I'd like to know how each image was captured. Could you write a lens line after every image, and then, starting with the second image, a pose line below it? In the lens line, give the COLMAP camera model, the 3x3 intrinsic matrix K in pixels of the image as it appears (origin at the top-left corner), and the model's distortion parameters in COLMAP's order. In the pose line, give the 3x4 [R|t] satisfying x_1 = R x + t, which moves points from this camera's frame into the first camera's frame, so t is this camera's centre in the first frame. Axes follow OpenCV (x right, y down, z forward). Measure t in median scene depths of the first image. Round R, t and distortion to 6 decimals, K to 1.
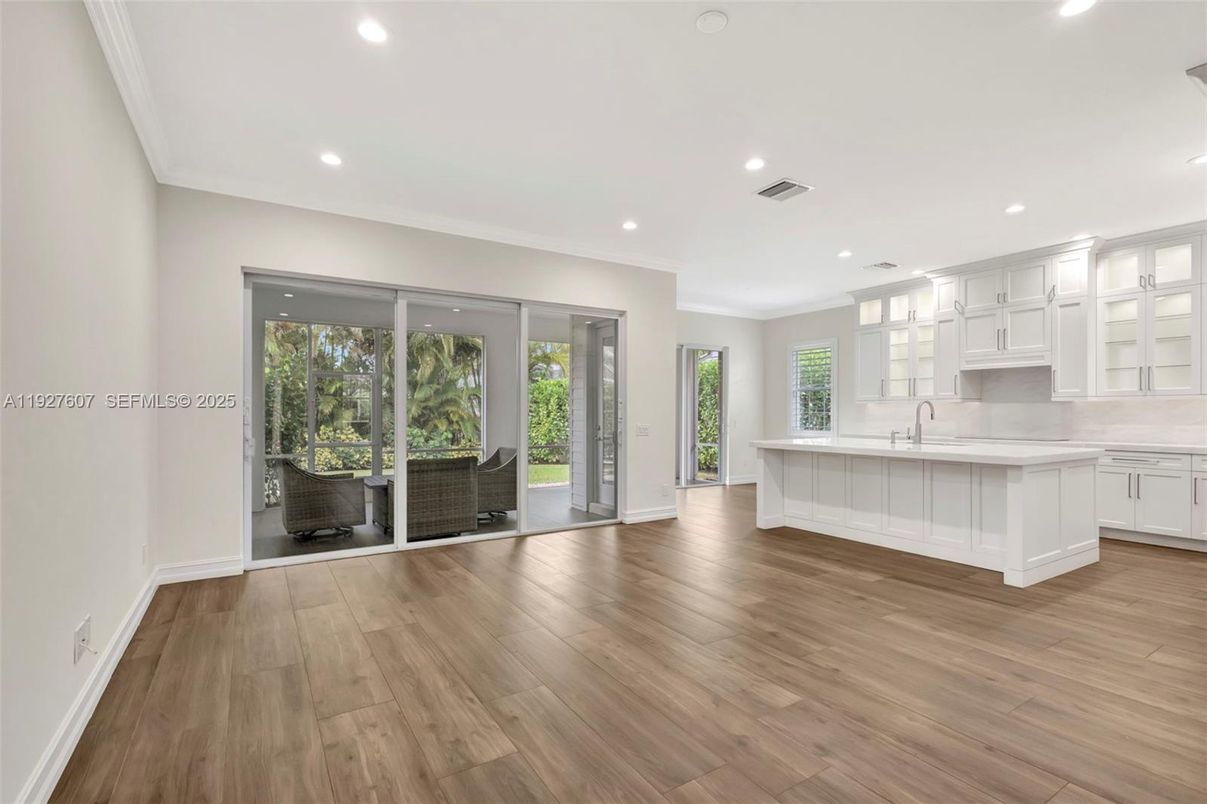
lens RADIAL K [[554.3, 0, 611.8], [0, 554.3, 414.7], [0, 0, 1]] dist [0.011385, -0.003683]
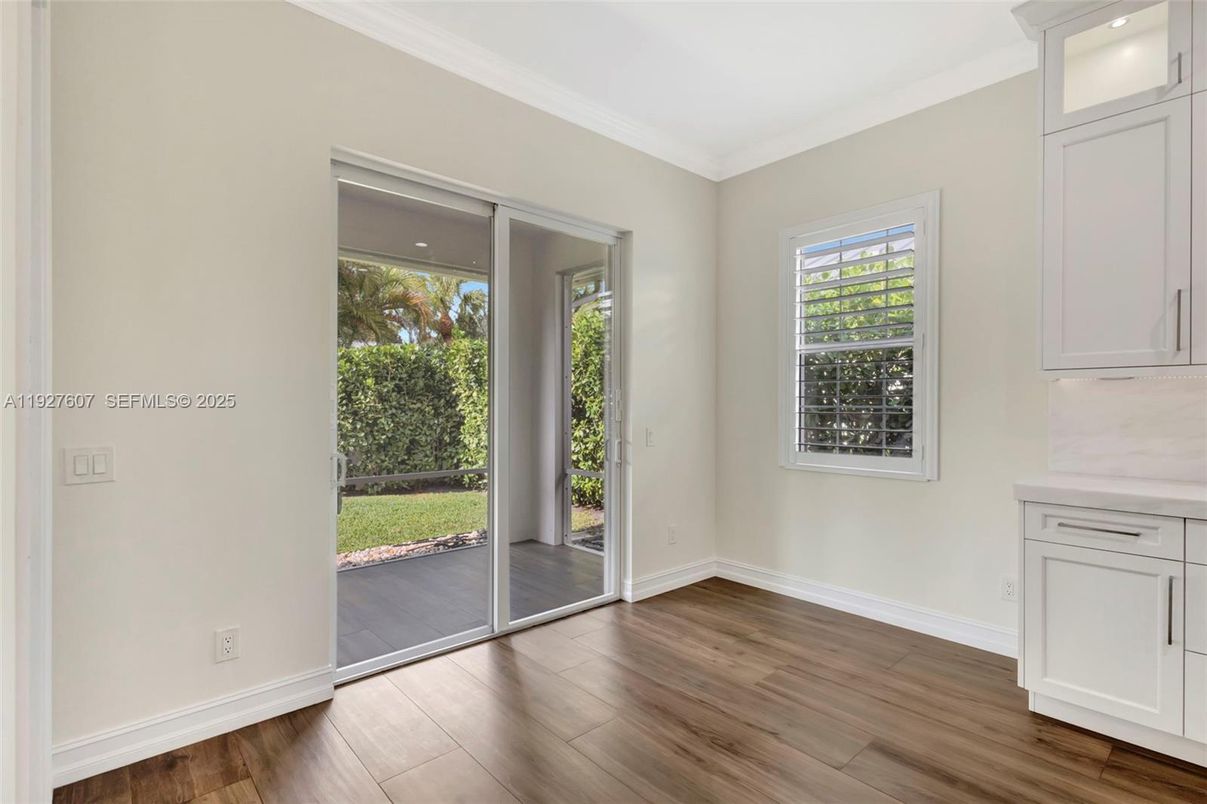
lens RADIAL K [[579.3, 0, 615.7], [0, 579.3, 405.4], [0, 0, 1]] dist [0.005125, 0.000570]
pose [[0.985325, 0.000069, 0.170687, 0.213955], [0.000340, 0.999997, -0.002368, -0.006695], [-0.170687, 0.002391, 0.985322, 0.988930]]
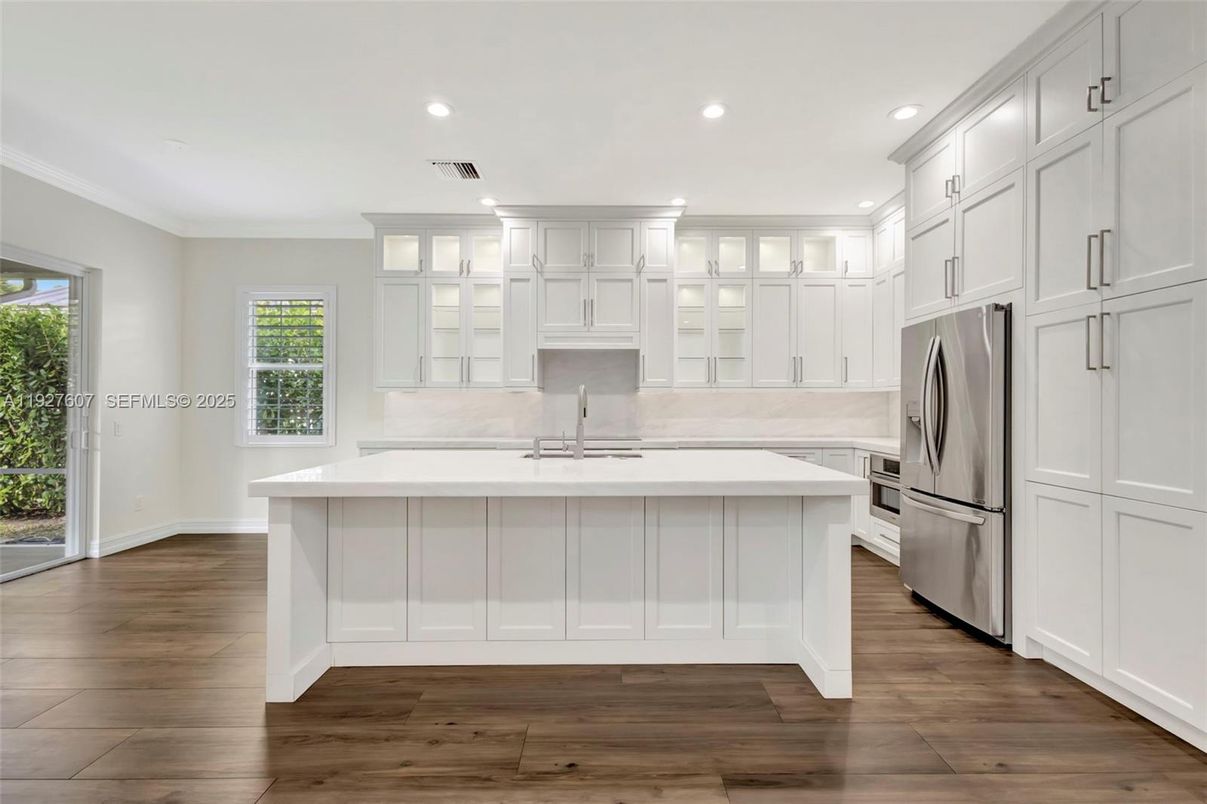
lens RADIAL K [[554.3, 0, 609.0], [0, 554.3, 401.2], [0, 0, 1]] dist [0.011385, -0.003683]
pose [[0.531766, 0.006305, 0.846868, 0.057309], [0.003154, 0.999951, -0.009425, -0.002889], [-0.846886, 0.007683, 0.531719, 0.590582]]
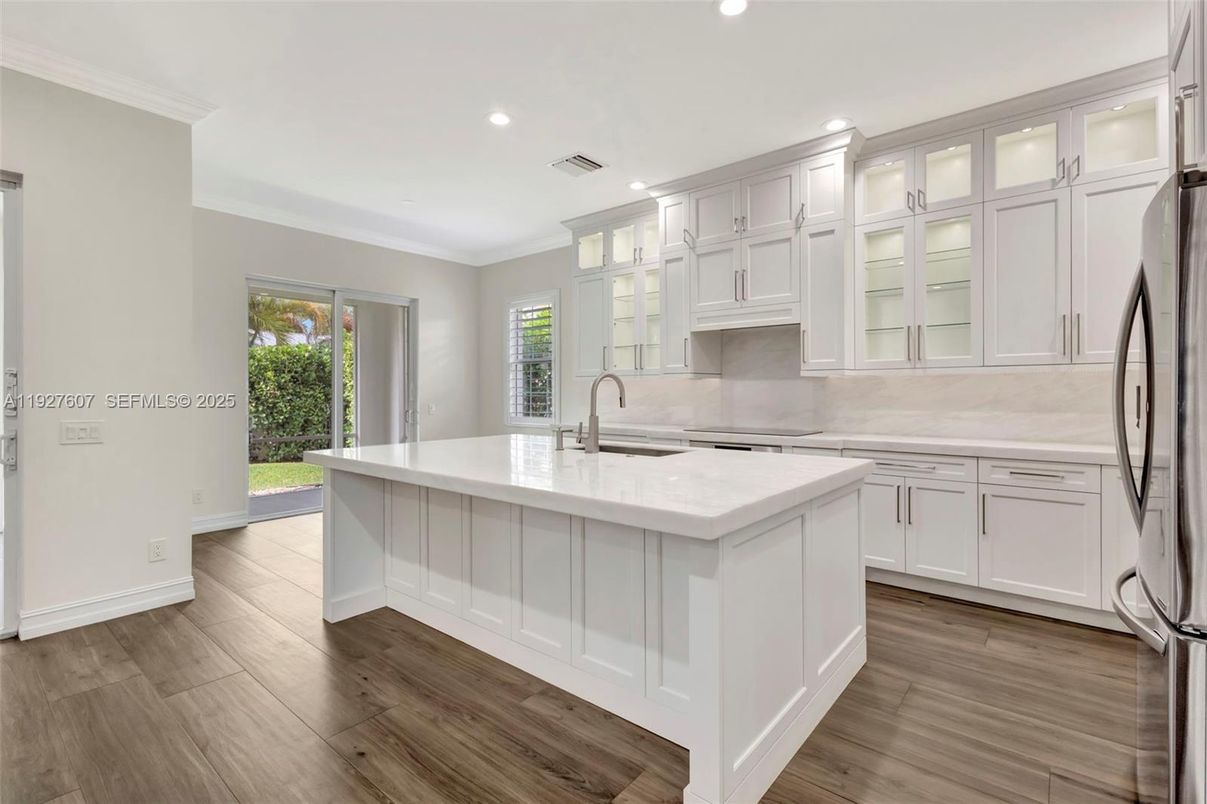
lens RADIAL K [[554.3, 0, 607.1], [0, 554.3, 390.4], [0, 0, 1]] dist [0.011385, -0.003683]
pose [[0.952290, -0.001360, 0.305190, 0.357297], [0.003105, 0.999981, -0.005234, -0.004699], [-0.305177, 0.005932, 0.952277, 0.428194]]
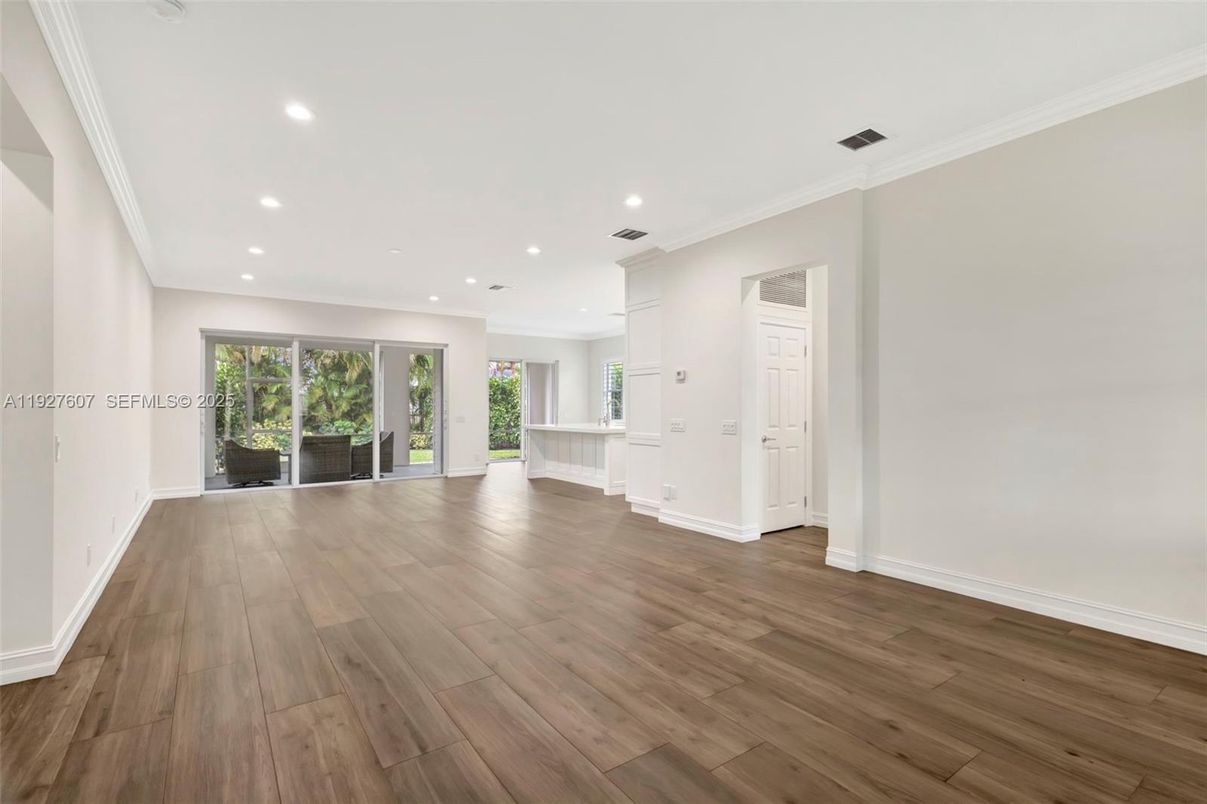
lens RADIAL K [[554.3, 0, 603.5], [0, 554.3, 412.4], [0, 0, 1]] dist [0.011385, -0.003683]
pose [[0.998853, -0.003370, 0.047768, 0.409191], [0.003121, 0.999981, 0.005296, 0.002830], [-0.047785, -0.005141, 0.998844, -0.635516]]
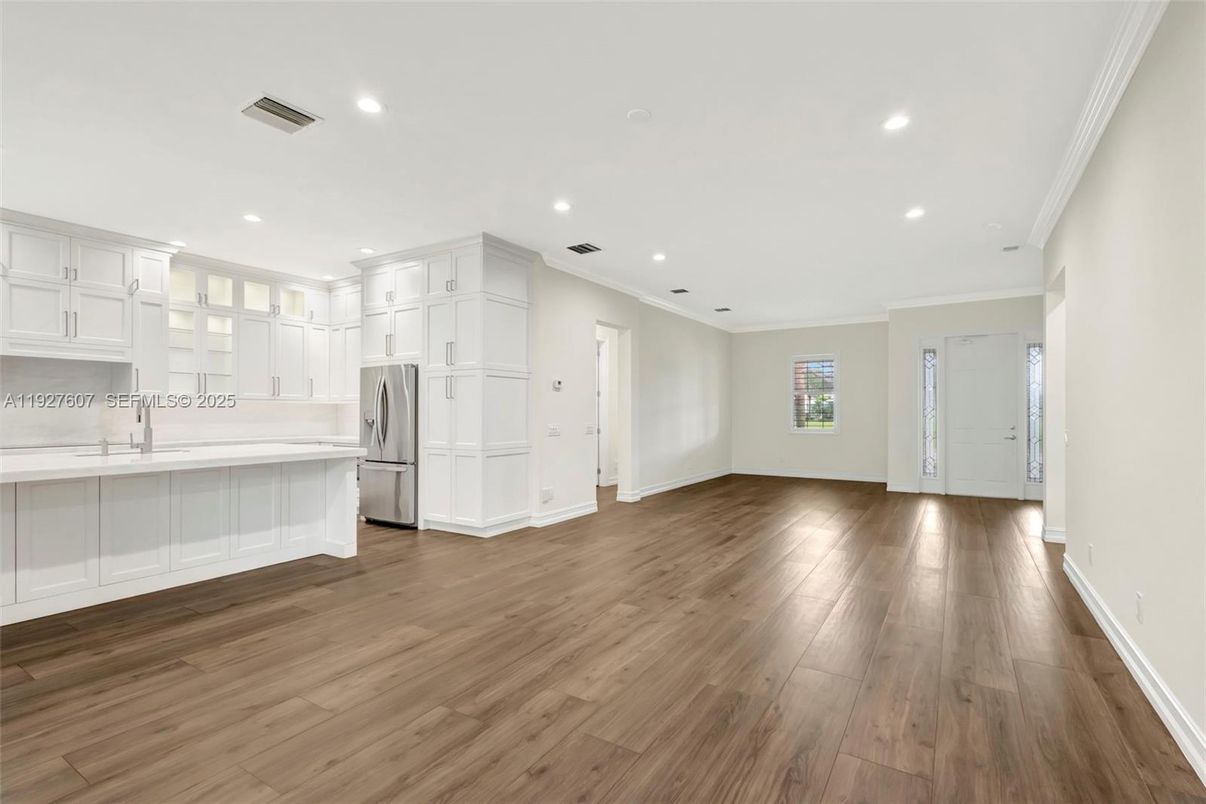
lens RADIAL K [[553.8, 0, 605.7], [0, 553.8, 416.4], [0, 0, 1]] dist [0.011385, -0.003683]
pose [[-0.423828, -0.006353, 0.905720, -0.400327], [0.003326, 0.999958, 0.008571, -0.004075], [-0.905737, 0.006645, -0.423789, 0.668693]]
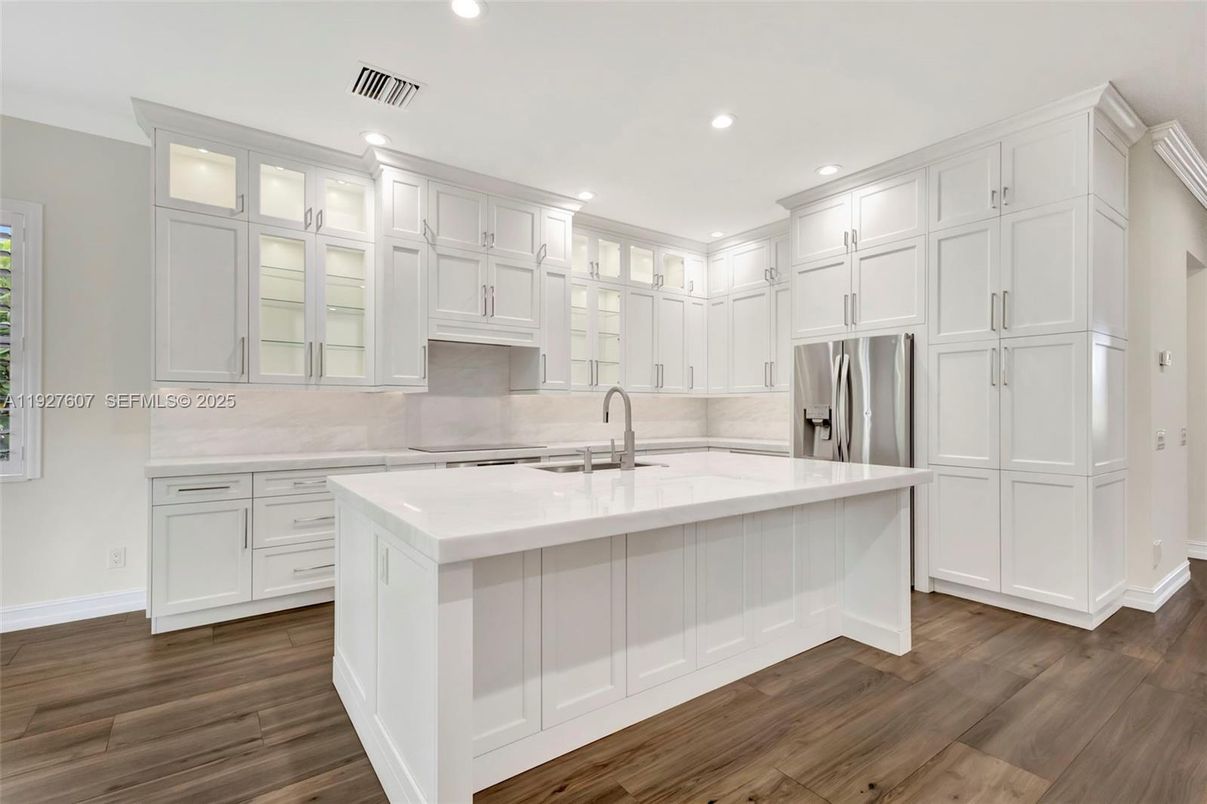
lens RADIAL K [[554.3, 0, 602.8], [0, 554.3, 410.9], [0, 0, 1]] dist [0.011385, -0.003683]
pose [[-0.058305, -0.005306, 0.998285, 0.020732], [0.002776, 0.999981, 0.005478, -0.005803], [-0.998295, 0.003090, -0.058289, 0.948557]]
